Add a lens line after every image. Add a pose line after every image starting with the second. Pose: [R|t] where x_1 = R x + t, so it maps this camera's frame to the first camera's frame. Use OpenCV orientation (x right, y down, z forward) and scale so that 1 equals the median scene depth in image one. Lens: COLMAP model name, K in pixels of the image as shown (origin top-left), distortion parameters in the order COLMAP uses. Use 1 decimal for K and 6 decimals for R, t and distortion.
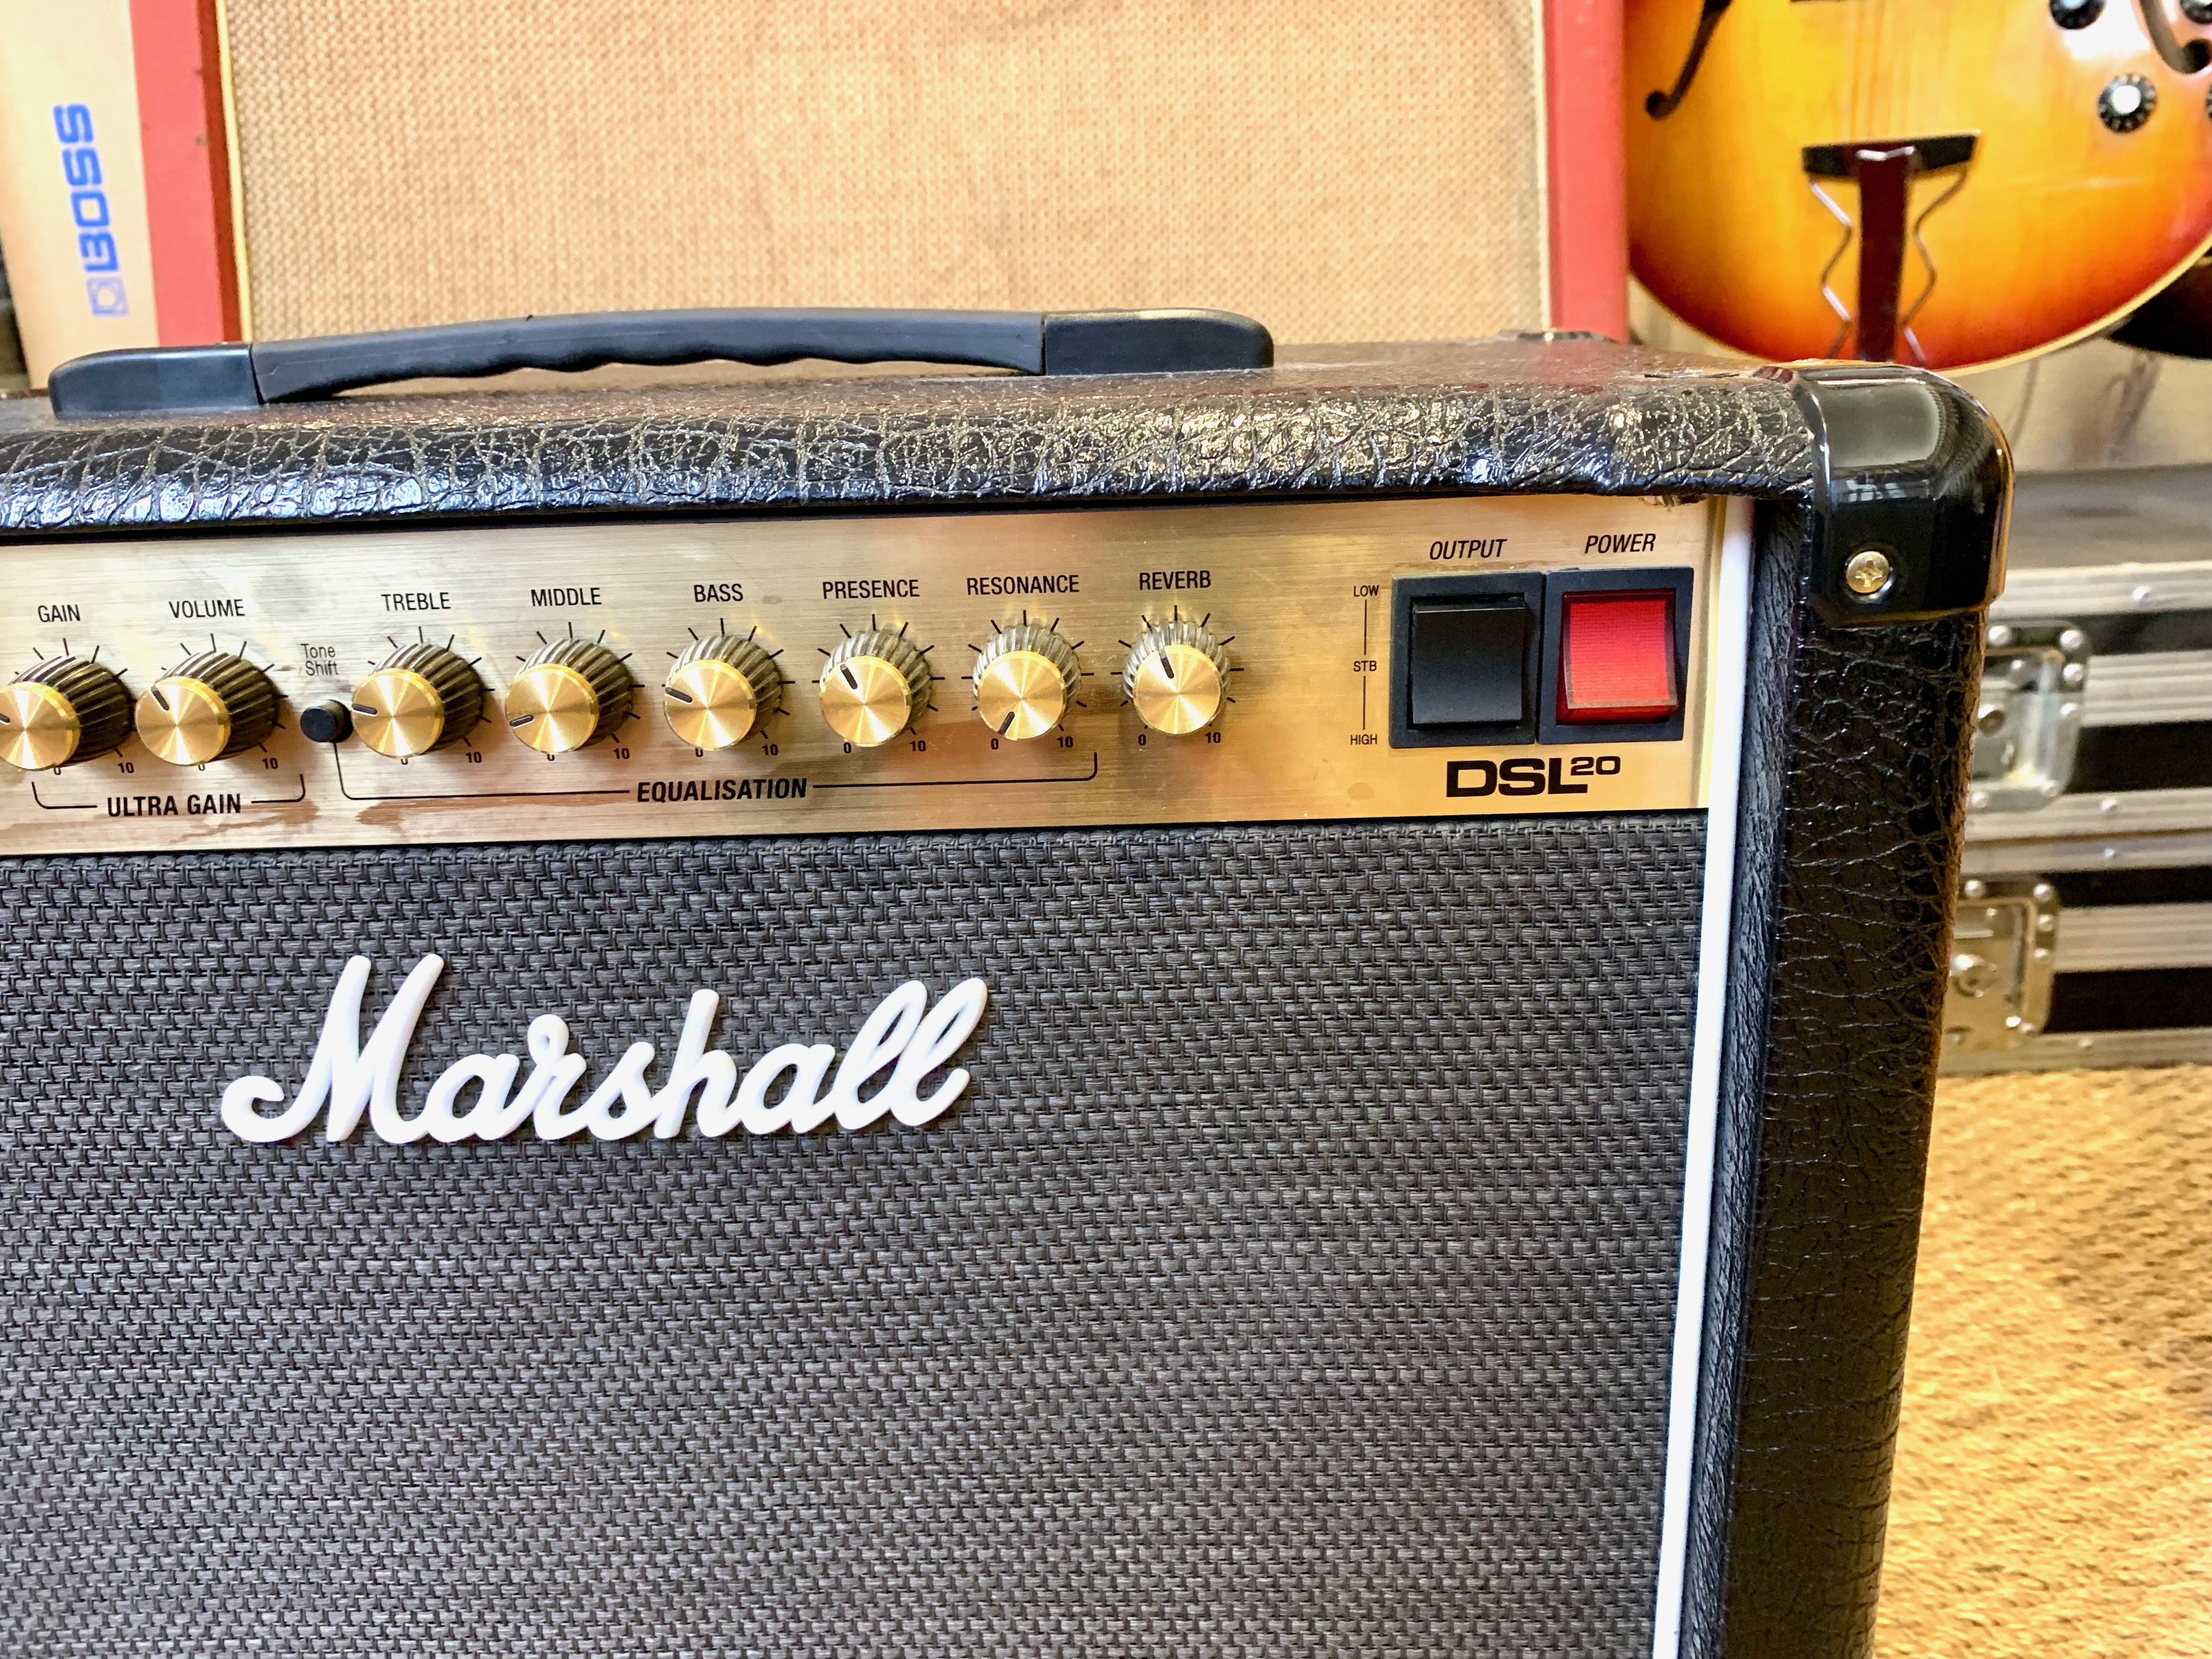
lens RADIAL K [[1713.8, 0, 1141.8], [0, 1713.8, 822.4], [0, 0, 1]] dist [-0.000832, -0.004597]
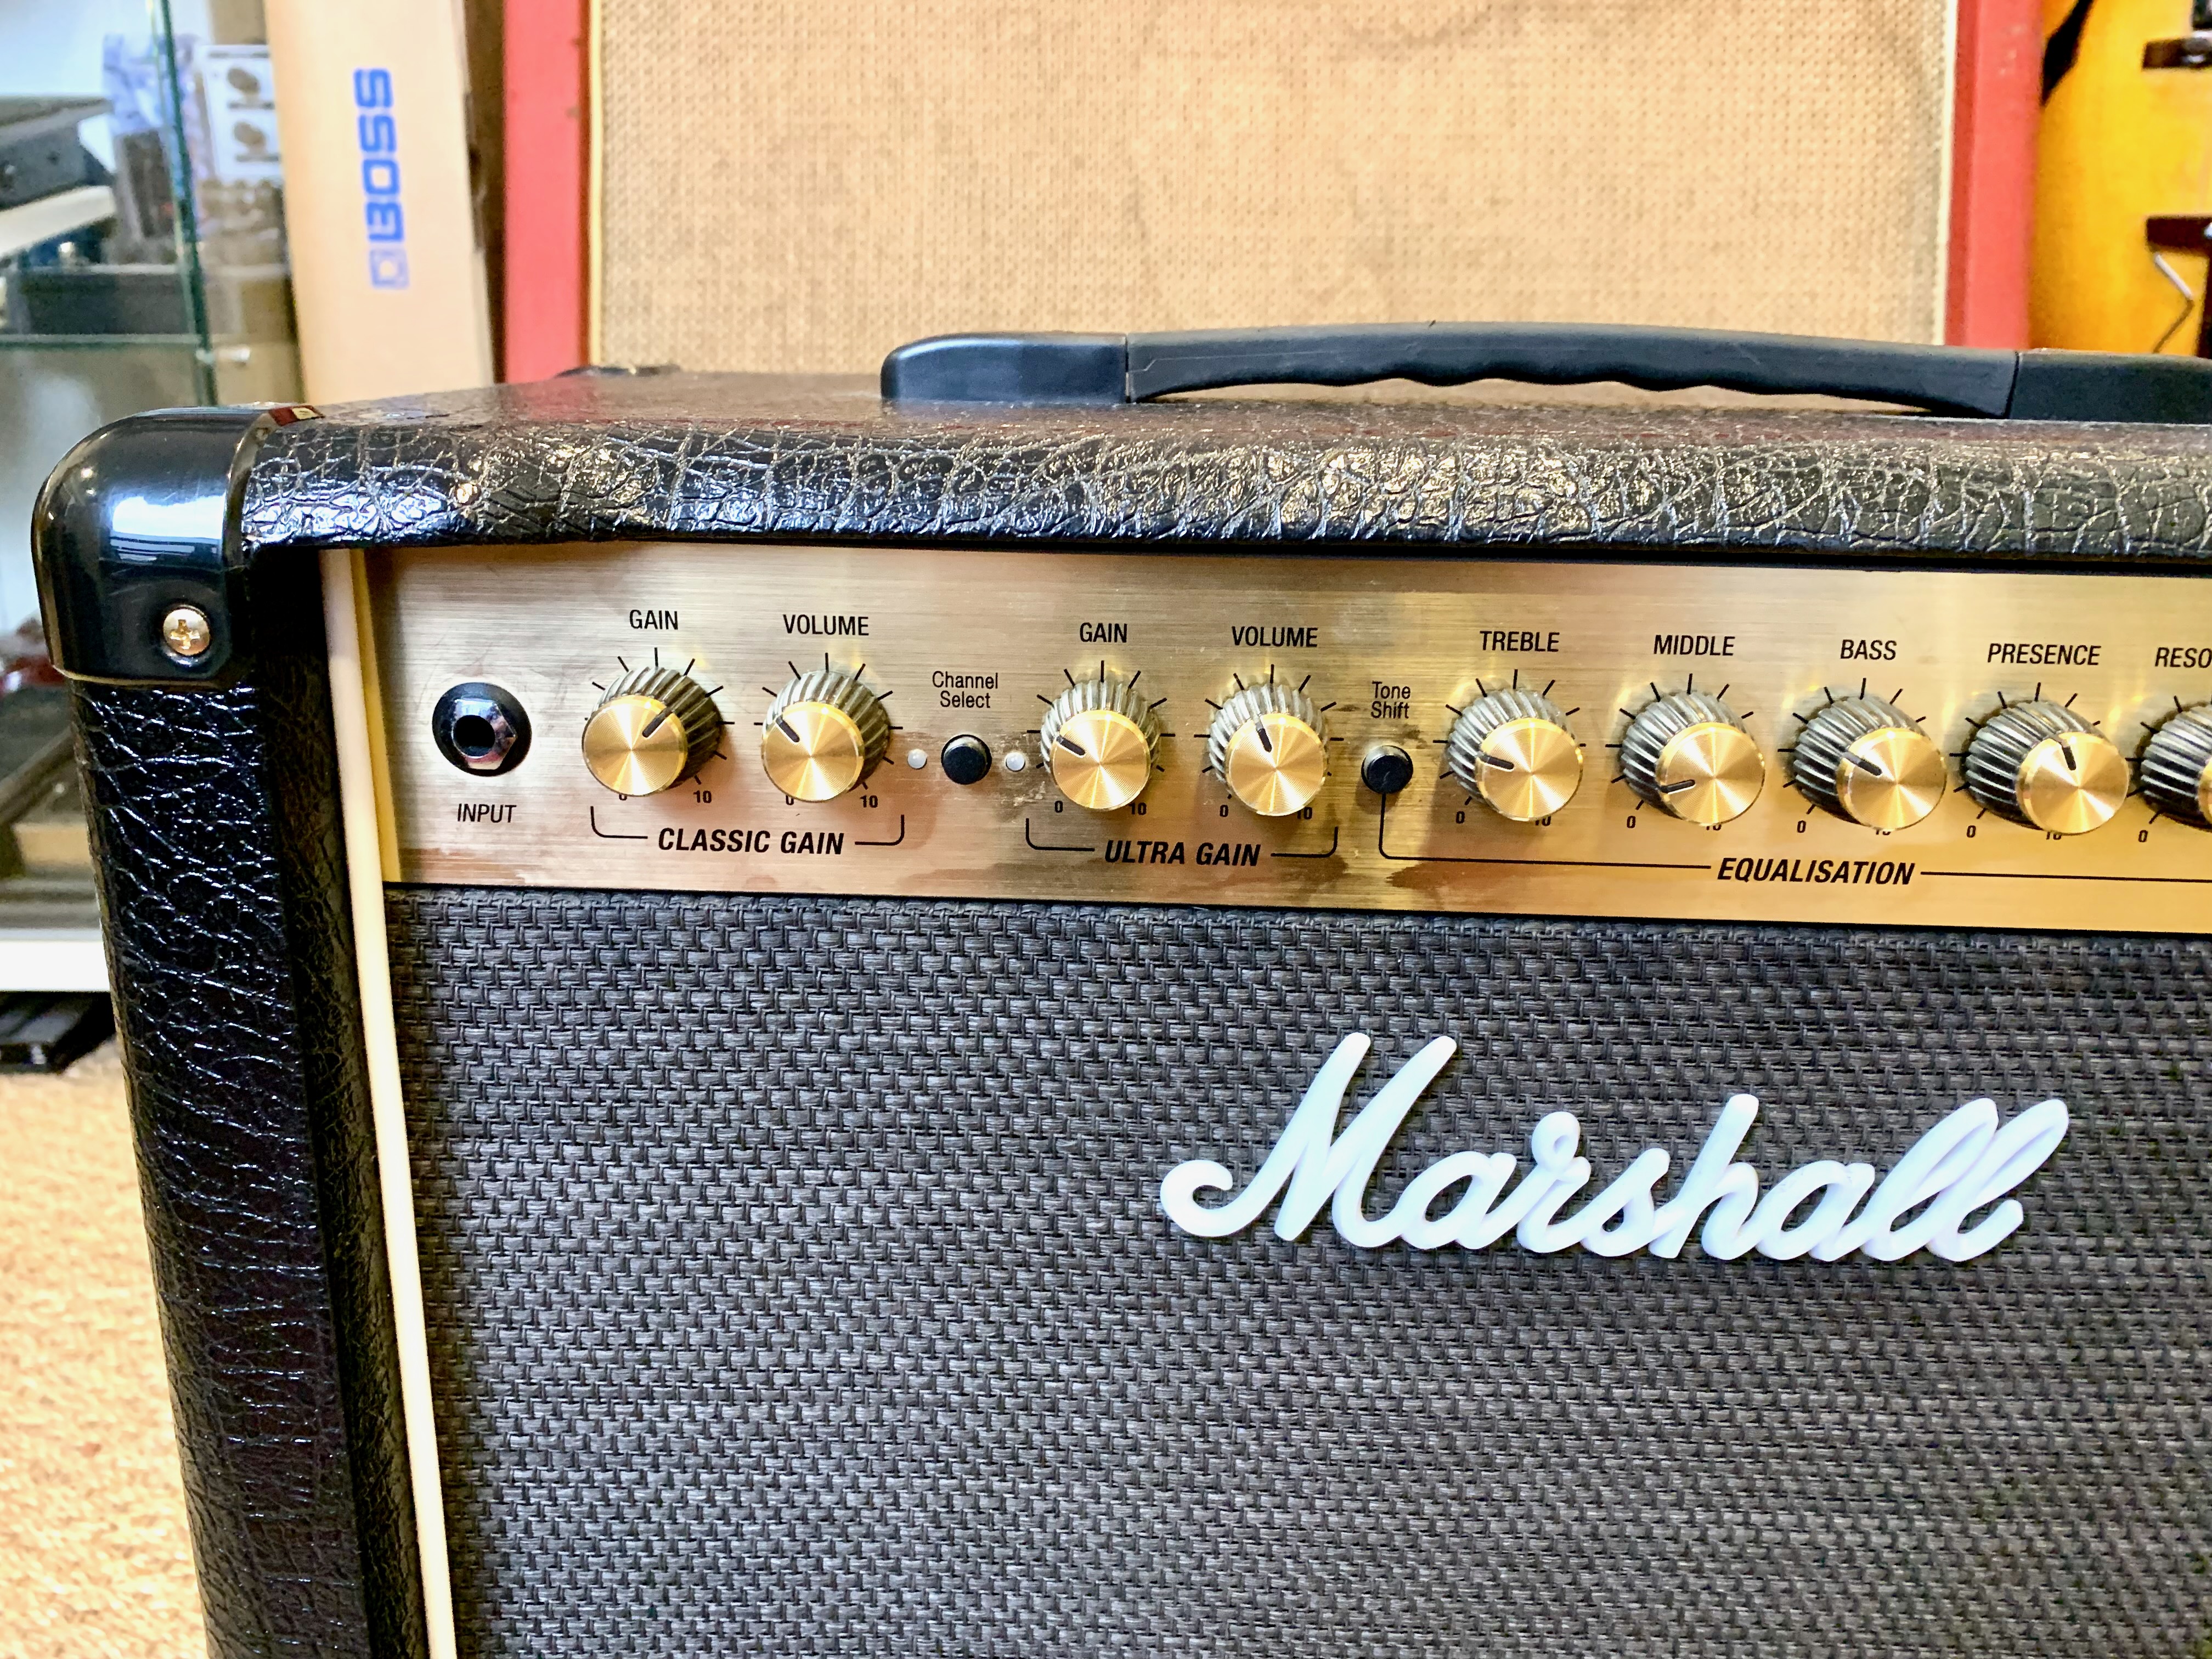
lens RADIAL K [[1695.2, 0, 1106.0], [0, 1695.2, 829.5], [0, 0, 1]] dist [-0.003295, -0.000289]
pose [[0.998279, 0.058626, 0.001259, -0.553609], [-0.058611, 0.998238, -0.009219, -0.009991], [-0.001797, 0.009129, 0.999957, 0.122154]]
